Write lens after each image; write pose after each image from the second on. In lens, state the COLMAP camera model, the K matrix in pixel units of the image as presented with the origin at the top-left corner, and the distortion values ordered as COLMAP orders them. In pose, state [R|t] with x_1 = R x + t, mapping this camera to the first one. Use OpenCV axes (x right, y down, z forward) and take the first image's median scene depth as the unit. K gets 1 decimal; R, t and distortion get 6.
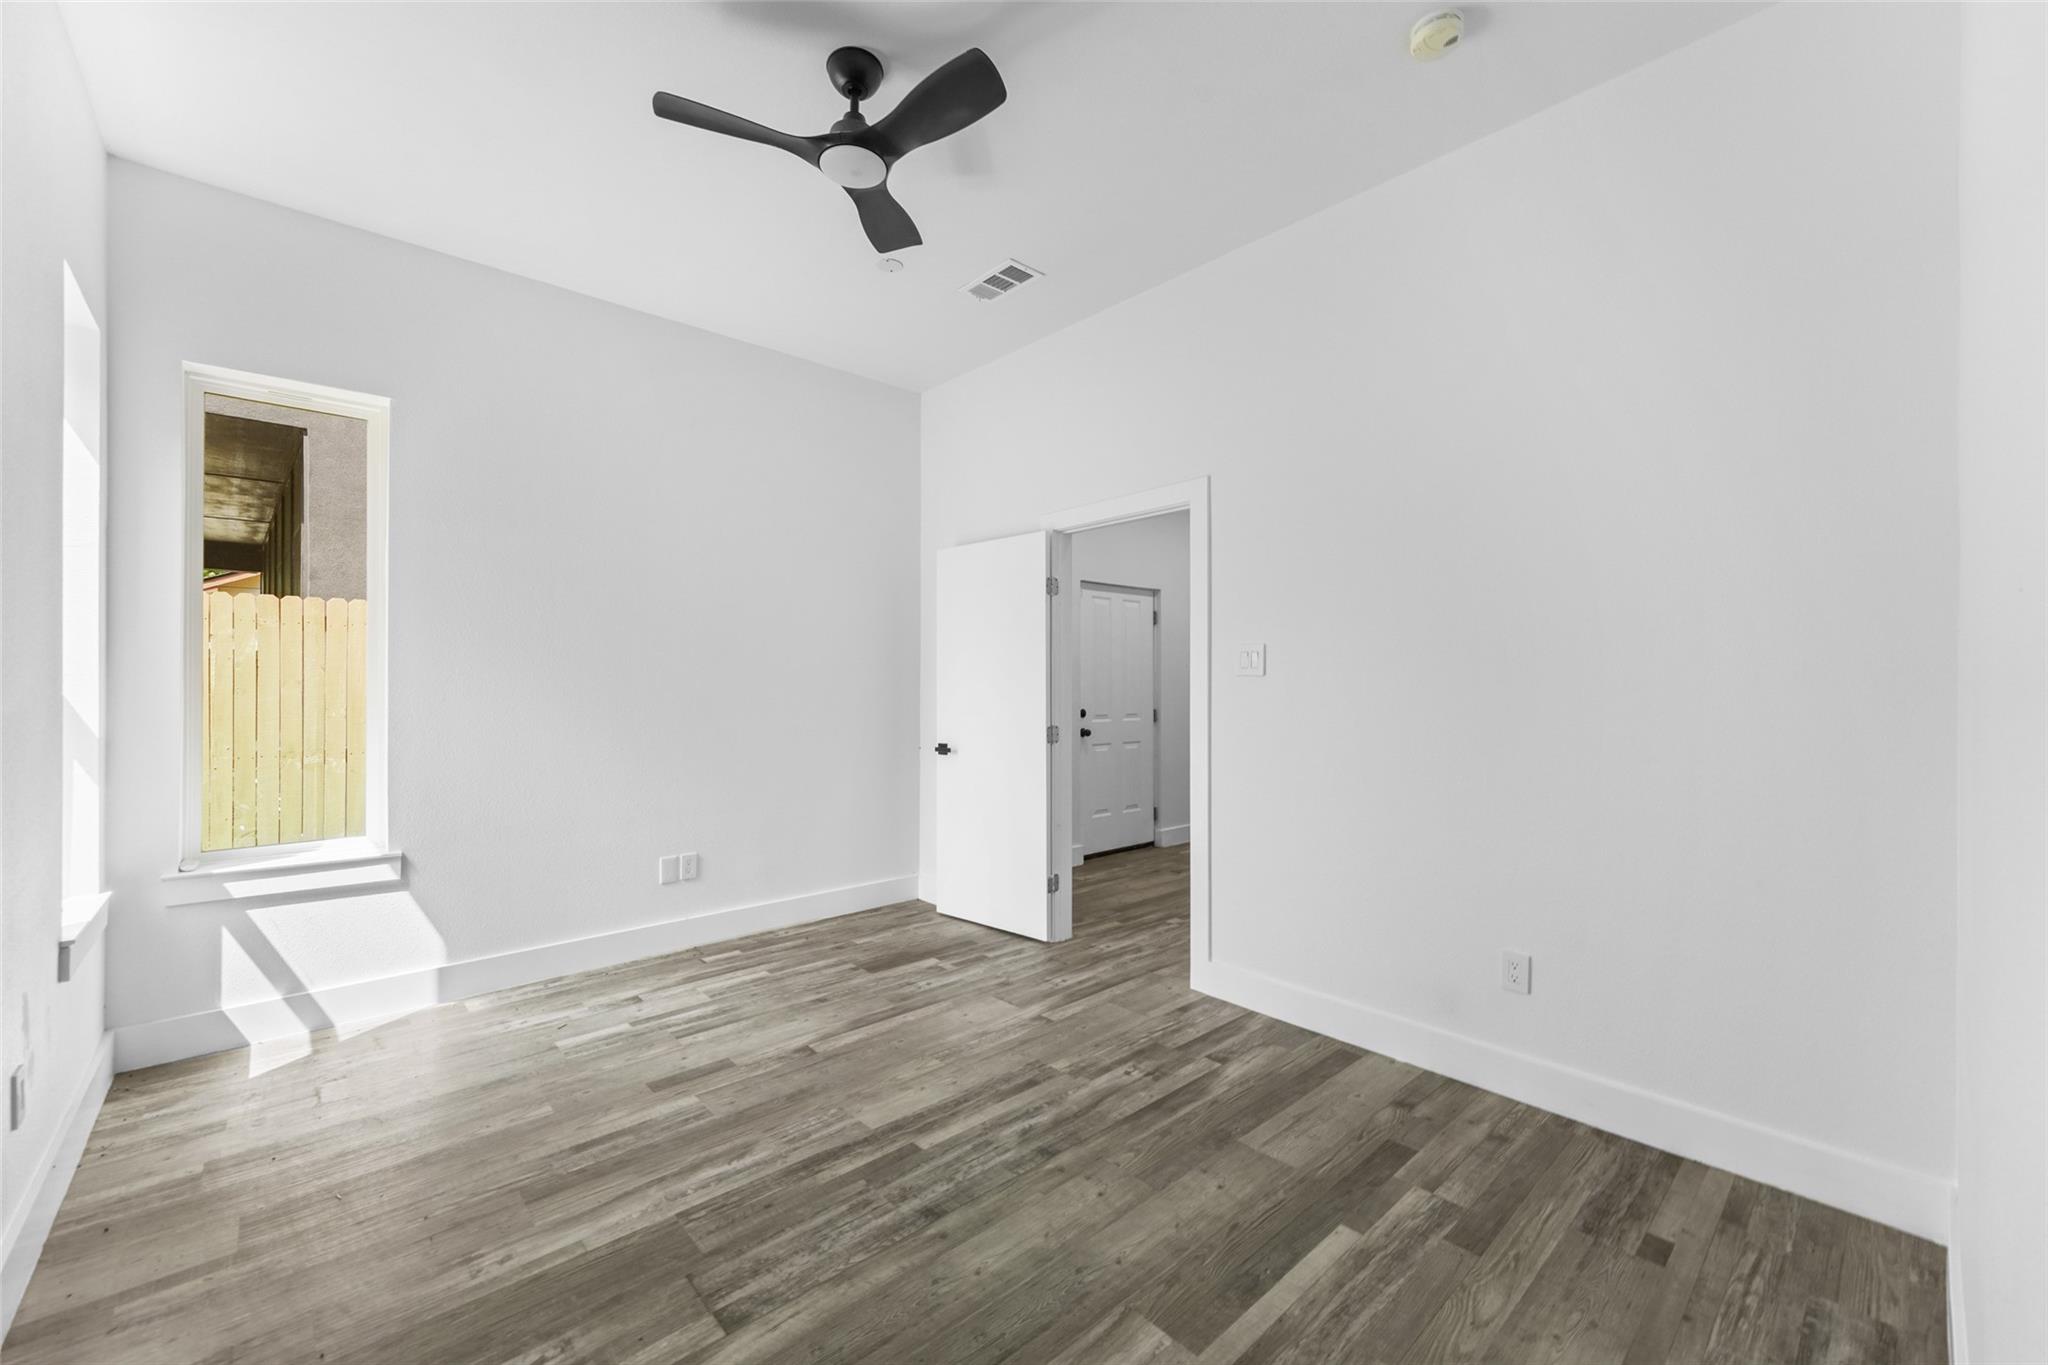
lens RADIAL K [[792.7, 0, 1105.2], [0, 792.7, 680.4], [0, 0, 1]] dist [0.010108, -0.003088]
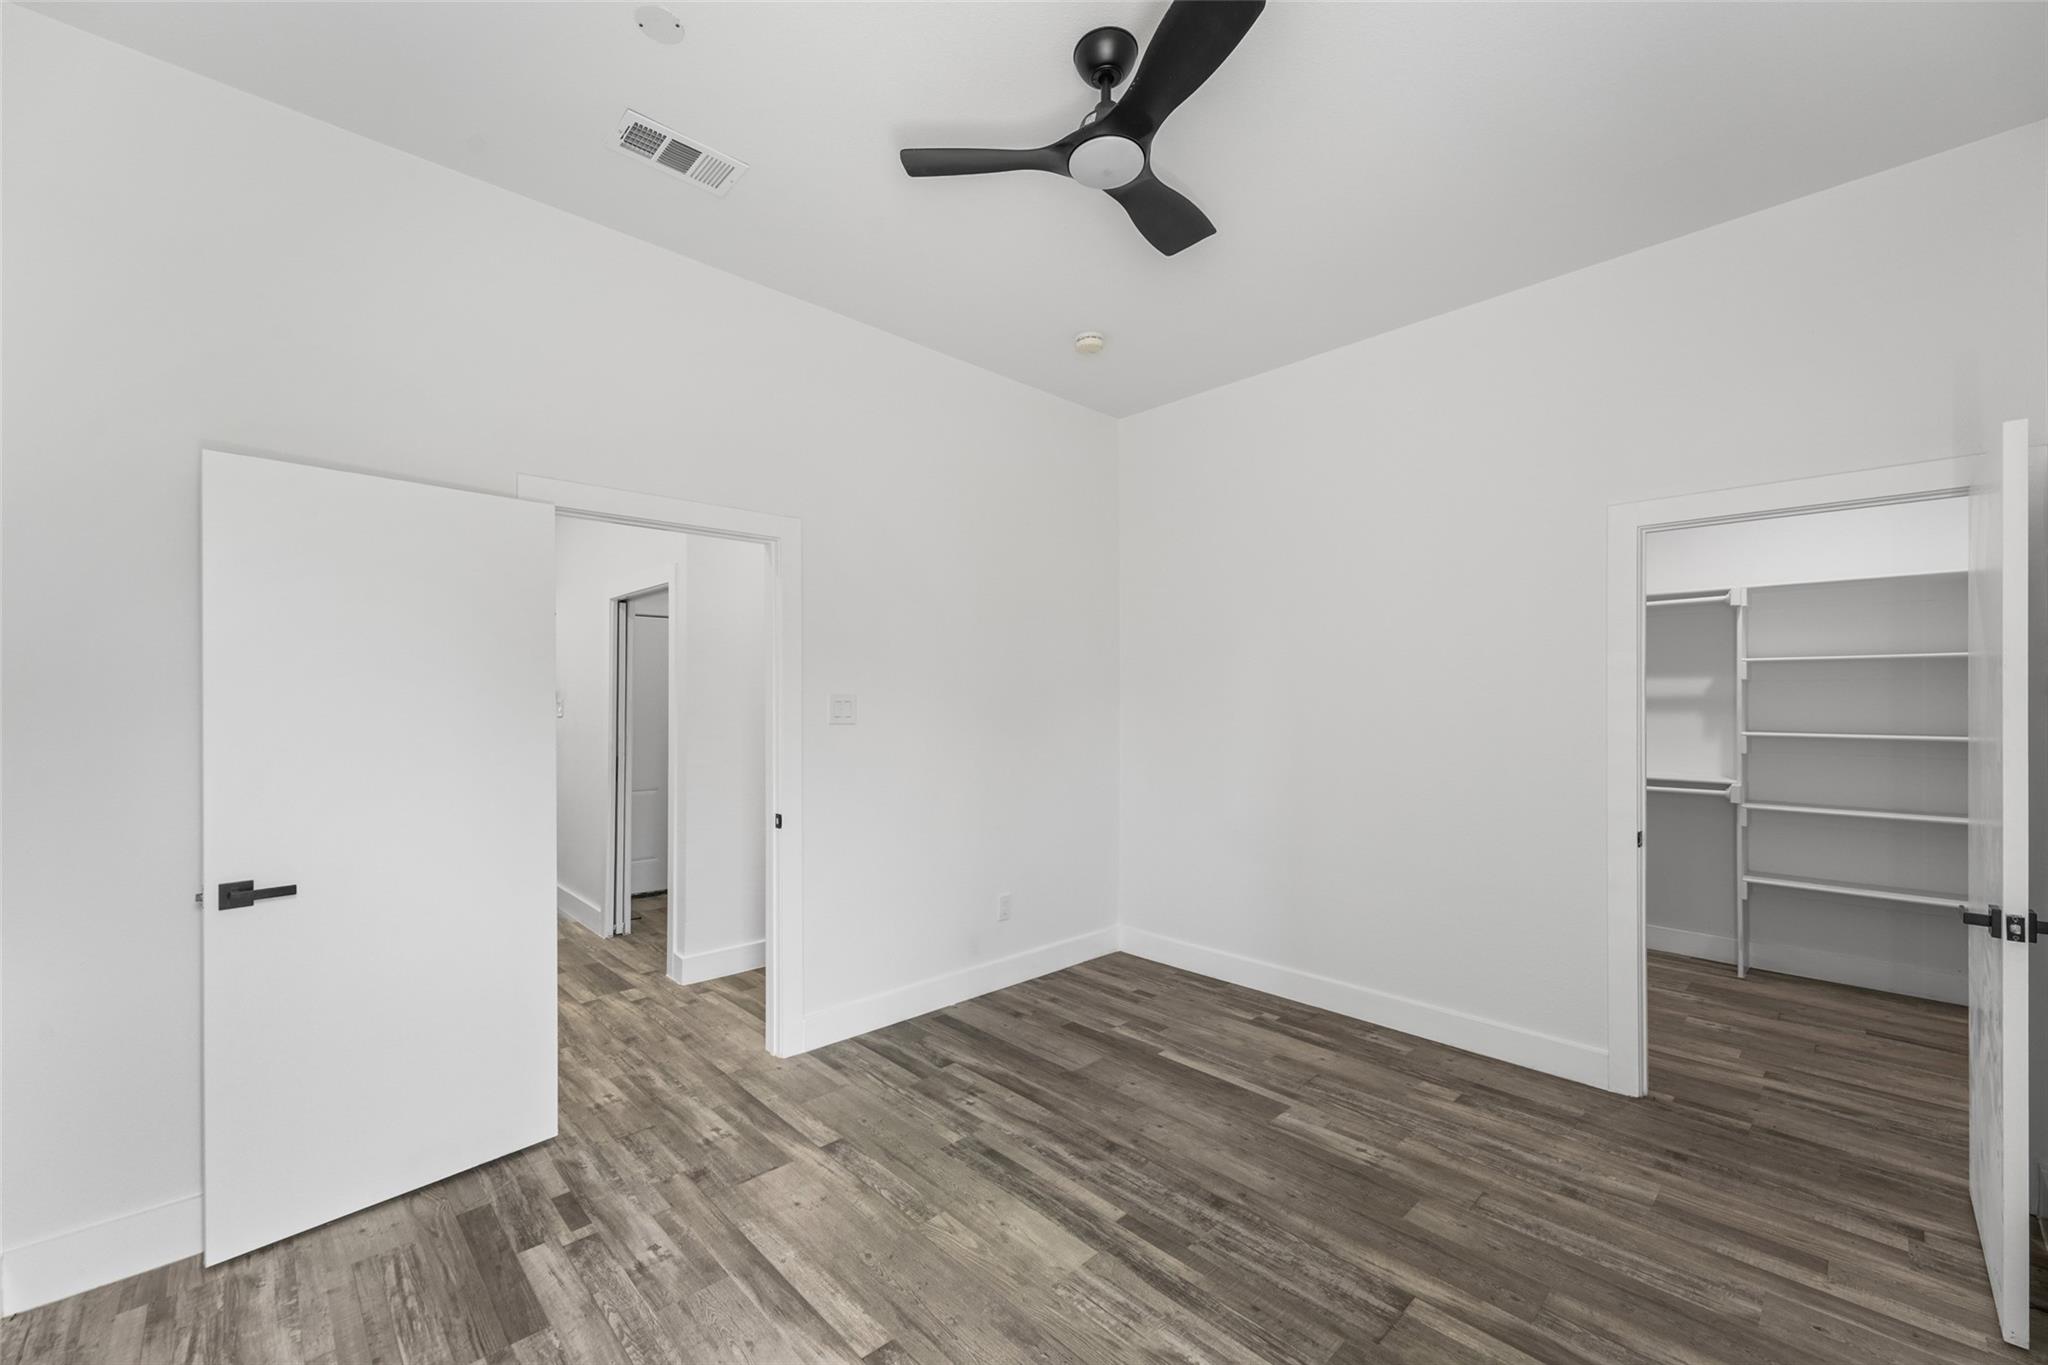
lens RADIAL K [[817.8, 0, 999.5], [0, 817.8, 699.3], [0, 0, 1]] dist [0.000994, -0.000137]
pose [[0.062171, -0.000743, 0.998065, -1.037464], [-0.001016, 0.999999, 0.000808, -0.010946], [-0.998065, -0.001065, 0.062170, 0.947796]]
